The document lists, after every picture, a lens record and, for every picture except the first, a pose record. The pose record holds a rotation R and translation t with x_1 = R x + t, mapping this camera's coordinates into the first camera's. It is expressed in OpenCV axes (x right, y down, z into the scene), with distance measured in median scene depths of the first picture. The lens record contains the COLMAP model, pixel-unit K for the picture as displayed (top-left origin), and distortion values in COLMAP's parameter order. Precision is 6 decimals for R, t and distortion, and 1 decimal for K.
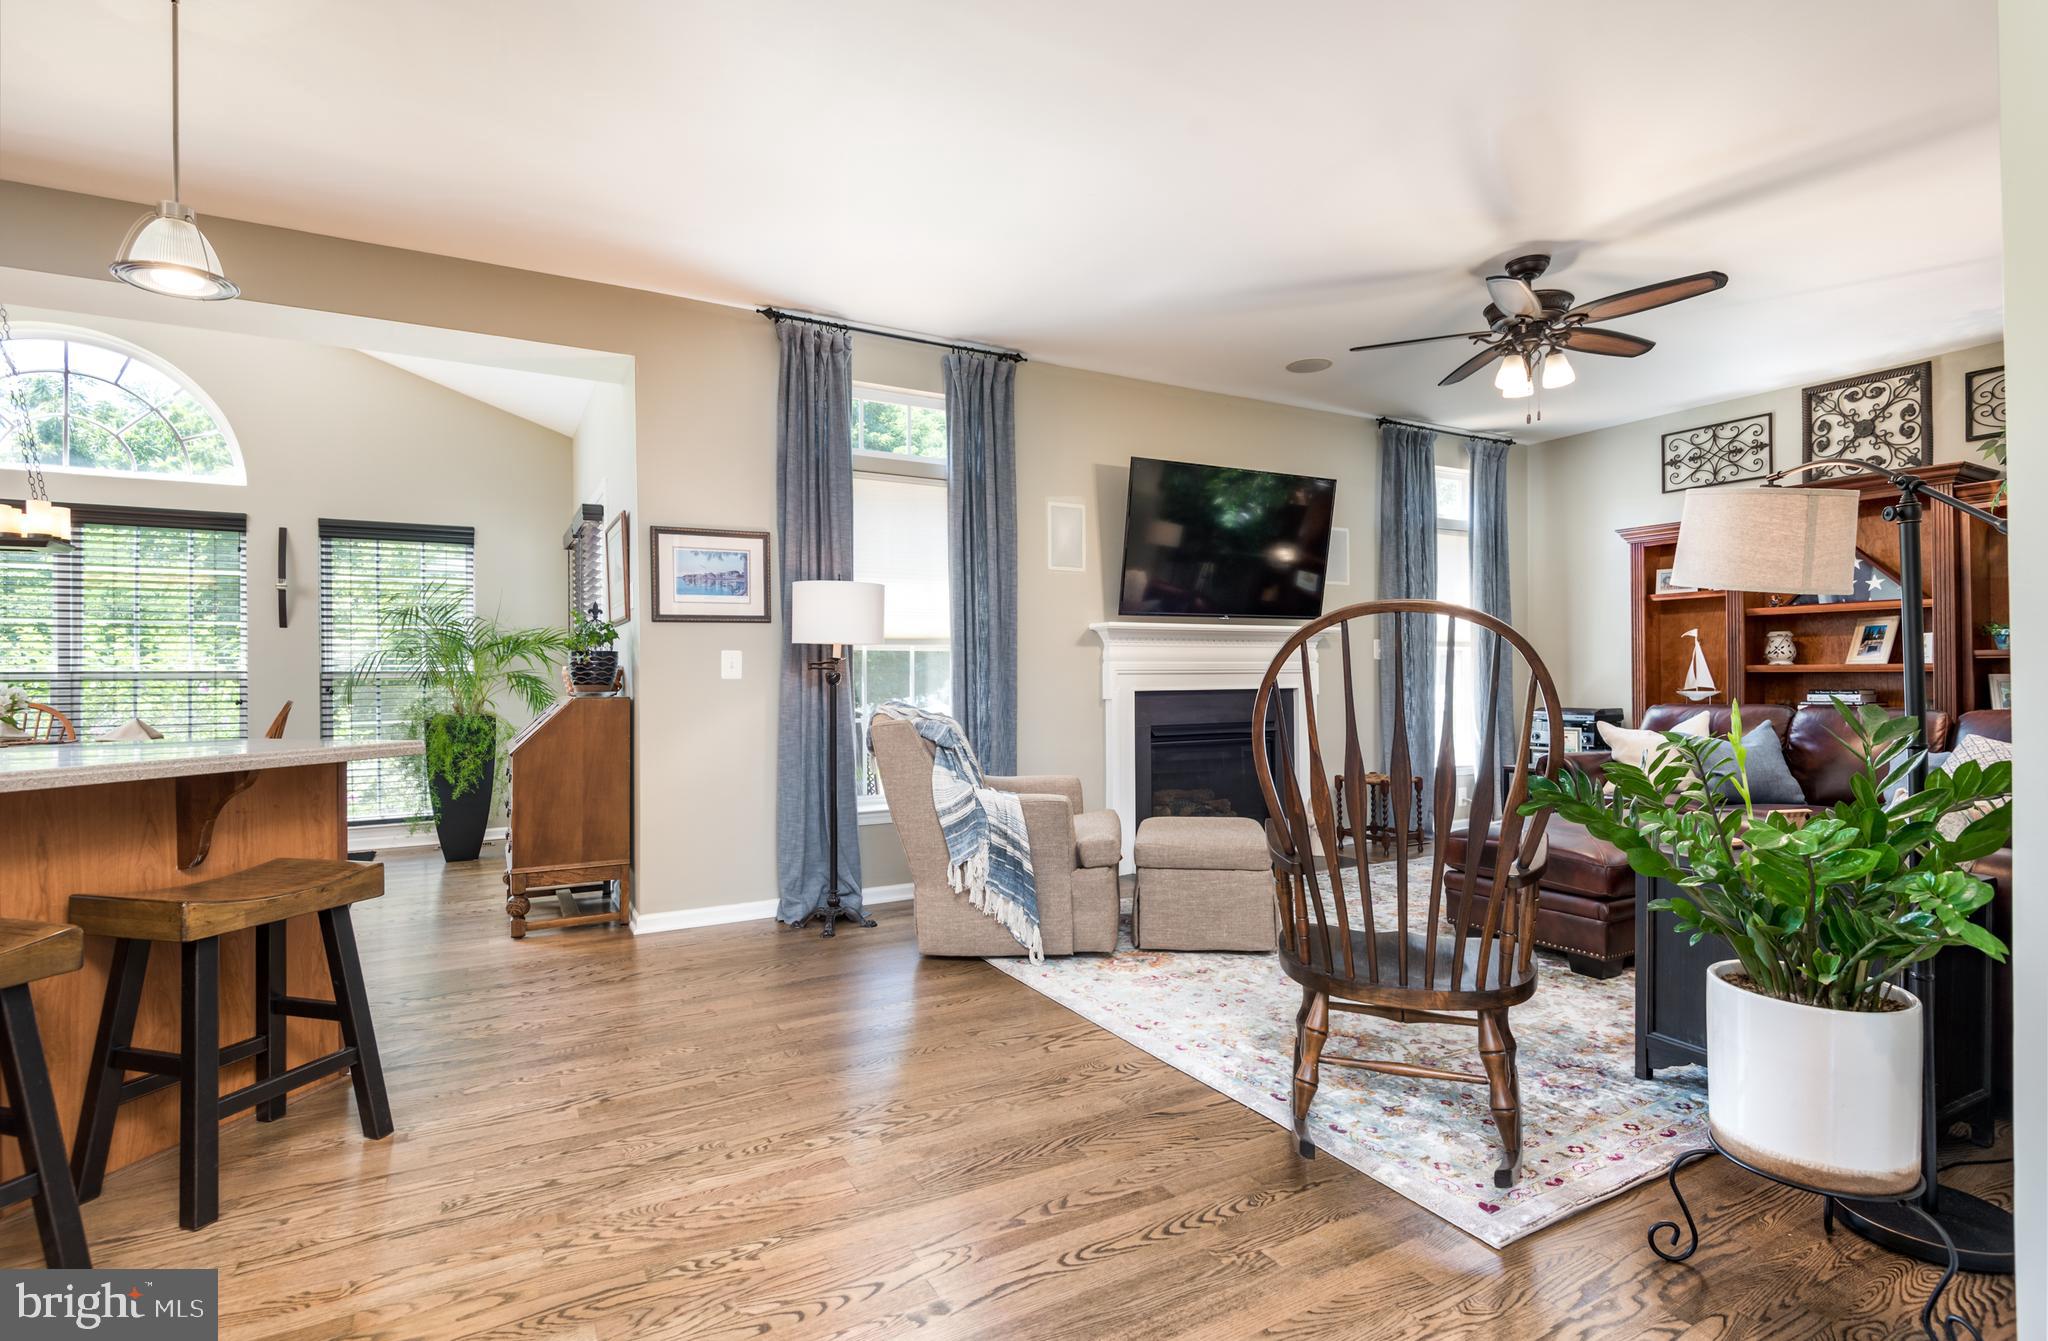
lens RADIAL K [[965.6, 0, 1024.0], [0, 965.6, 670.5], [0, 0, 1]] dist [0.002867, -0.008368]
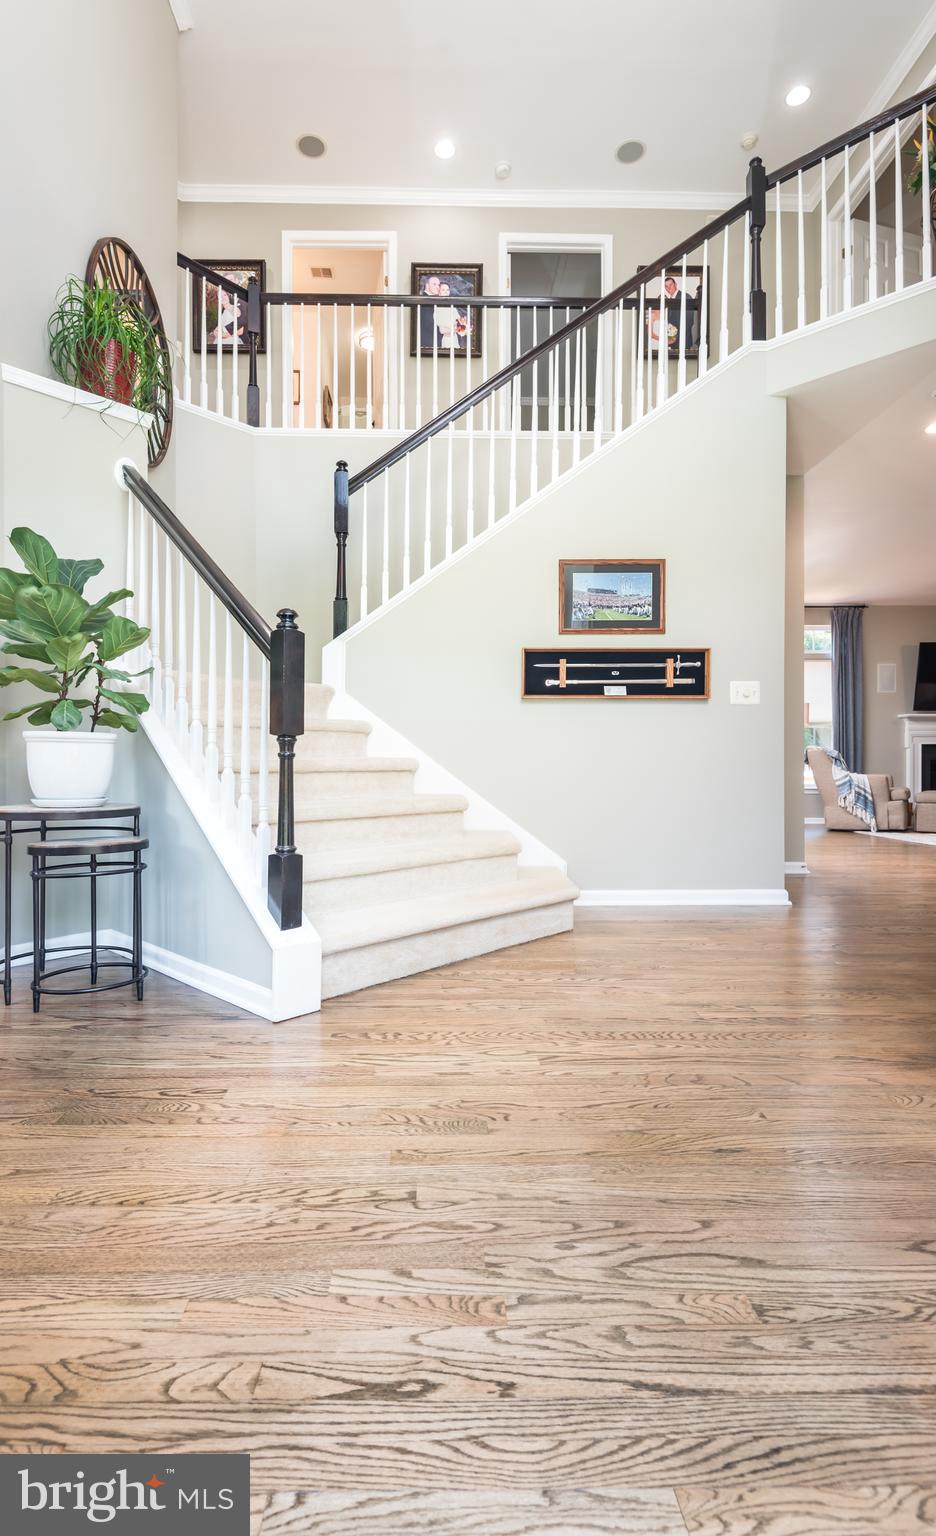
lens RADIAL K [[748.7, 0, 468.0], [0, 748.7, 768.0], [0, 0, 1]] dist [-0.000705, -0.000380]
pose [[0.893297, 0.004205, -0.449448, -0.051025], [0.000400, 0.999948, 0.010152, 0.069249], [0.449468, -0.009249, 0.893249, -1.234684]]
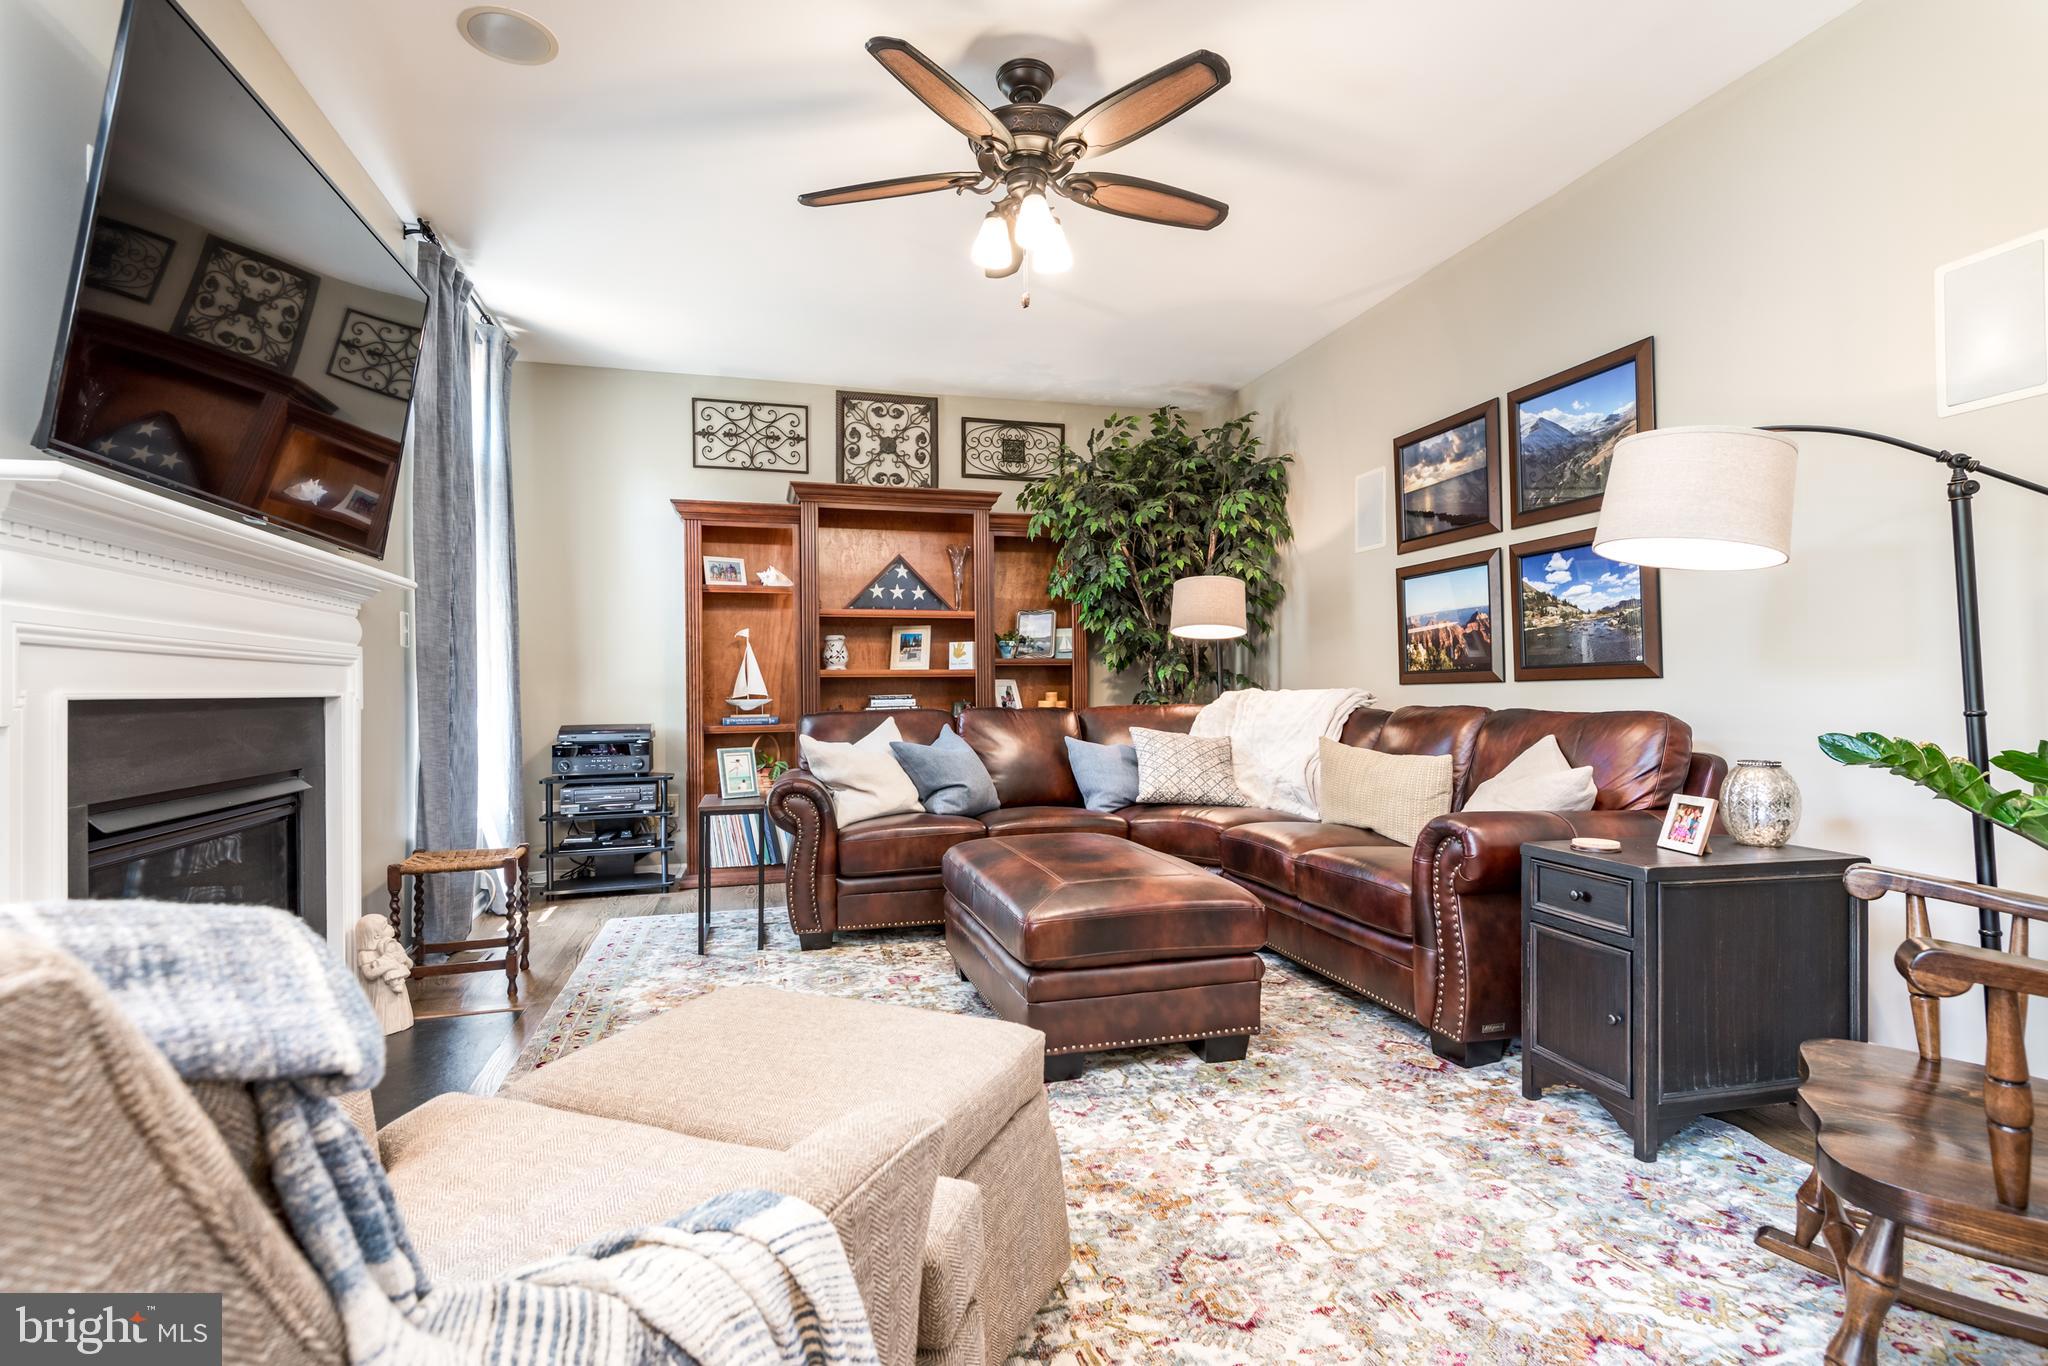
lens RADIAL K [[978.2, 0, 1024.0], [0, 978.2, 683.0], [0, 0, 1]] dist [0.032230, -0.023900]
pose [[0.237594, 0.011190, 0.971300, -0.146851], [0.001535, 0.999928, -0.011896, 0.023520], [-0.971363, 0.004317, 0.237559, 0.721886]]
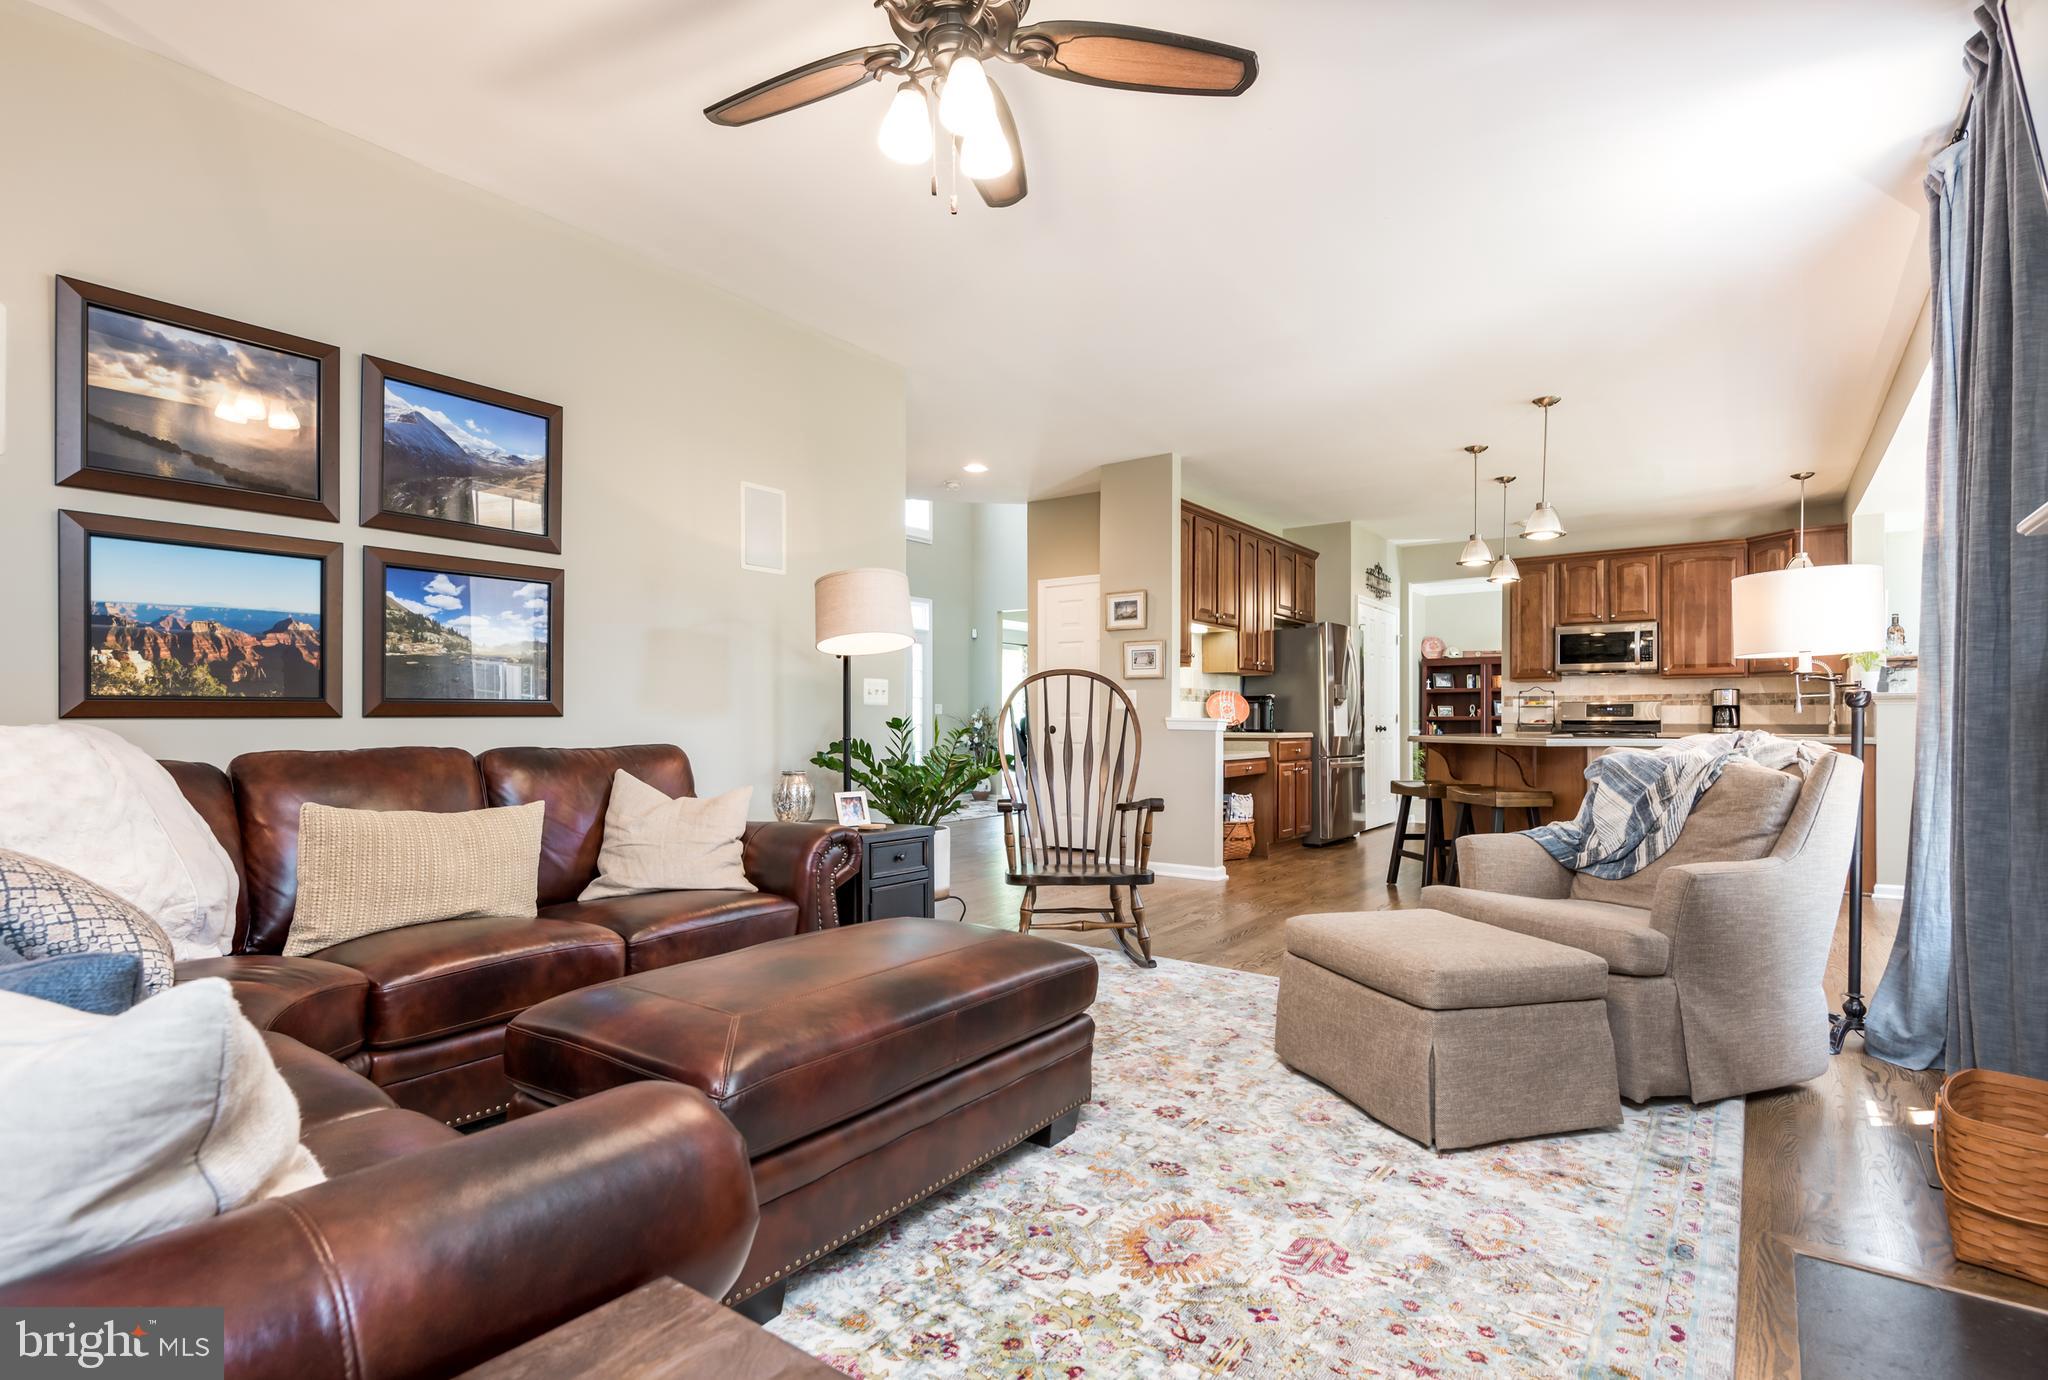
lens RADIAL K [[999.8, 0, 1030.3], [0, 999.8, 727.8], [0, 0, 1]] dist [0.004133, -0.000004]
pose [[-0.907383, 0.007354, -0.420241, 0.607132], [0.006210, 0.999972, 0.004091, 0.020699], [0.420260, 0.001103, -0.907403, 1.300733]]
